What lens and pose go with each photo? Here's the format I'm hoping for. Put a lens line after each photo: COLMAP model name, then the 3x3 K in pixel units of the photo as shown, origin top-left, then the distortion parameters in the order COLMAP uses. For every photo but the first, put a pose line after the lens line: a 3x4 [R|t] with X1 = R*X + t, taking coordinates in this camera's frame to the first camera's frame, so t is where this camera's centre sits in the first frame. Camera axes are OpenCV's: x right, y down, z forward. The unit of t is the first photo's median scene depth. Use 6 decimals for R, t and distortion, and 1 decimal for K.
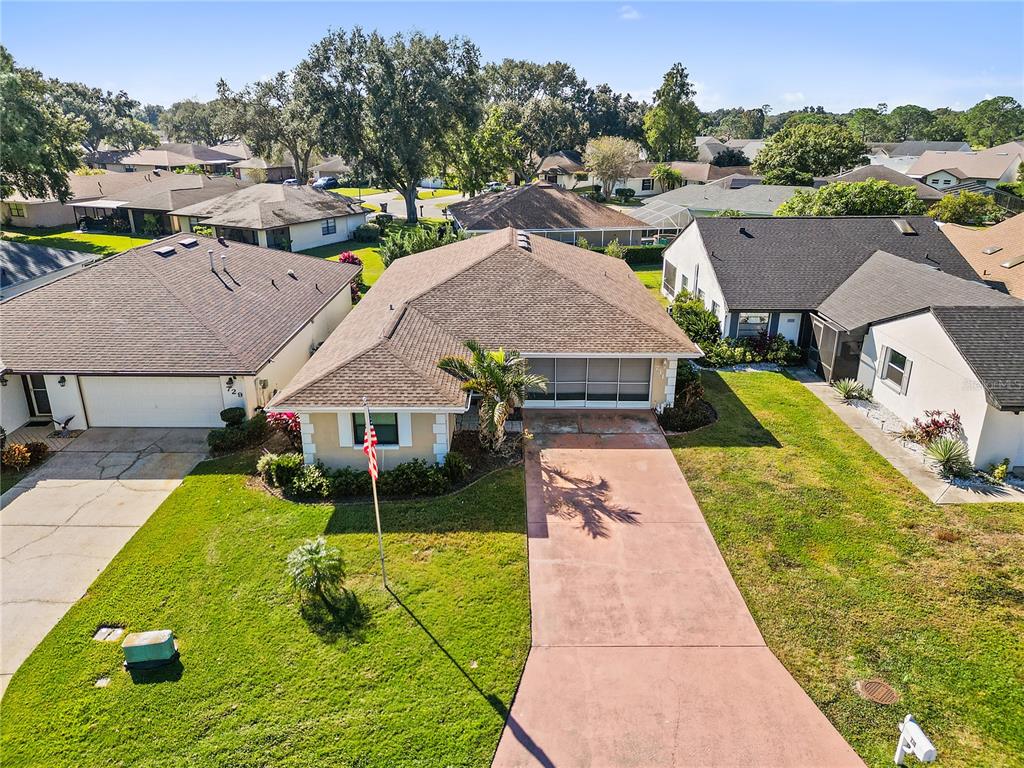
lens RADIAL K [[721.5, 0, 512.0], [0, 721.5, 384.0], [0, 0, 1]] dist [0.091695, -0.088221]
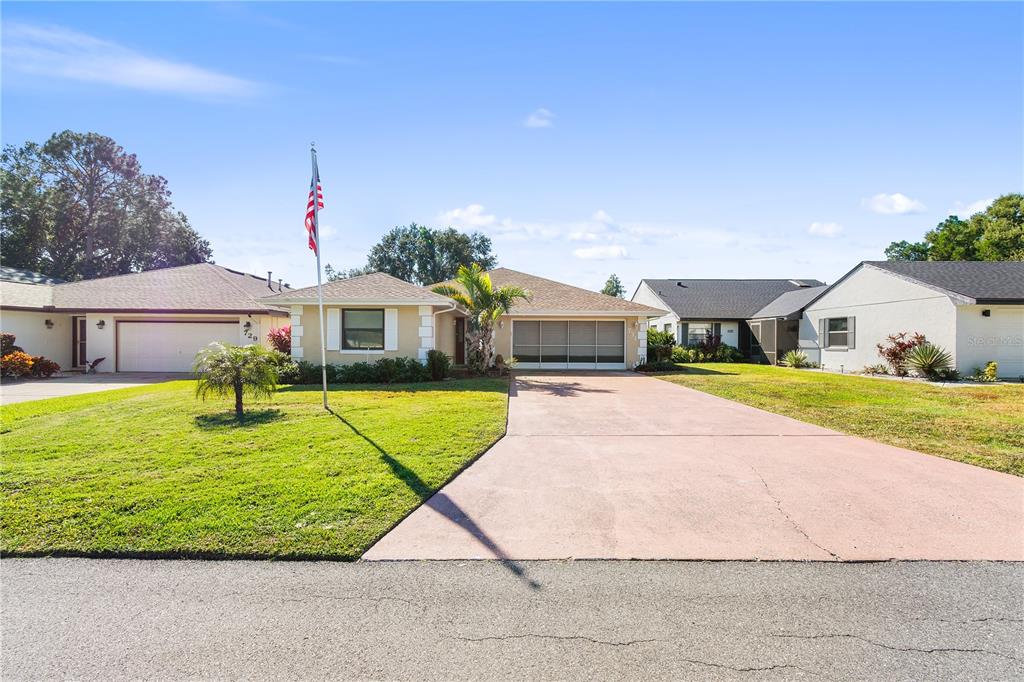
lens RADIAL K [[464.1, 0, 512.0], [0, 464.1, 341.0], [0, 0, 1]] dist [0.002850, 0.000591]
pose [[0.999888, 0.014737, -0.002641, 0.018859], [-0.014735, 0.937411, -0.347914, 0.246125], [-0.002651, 0.347914, 0.937523, 0.323359]]
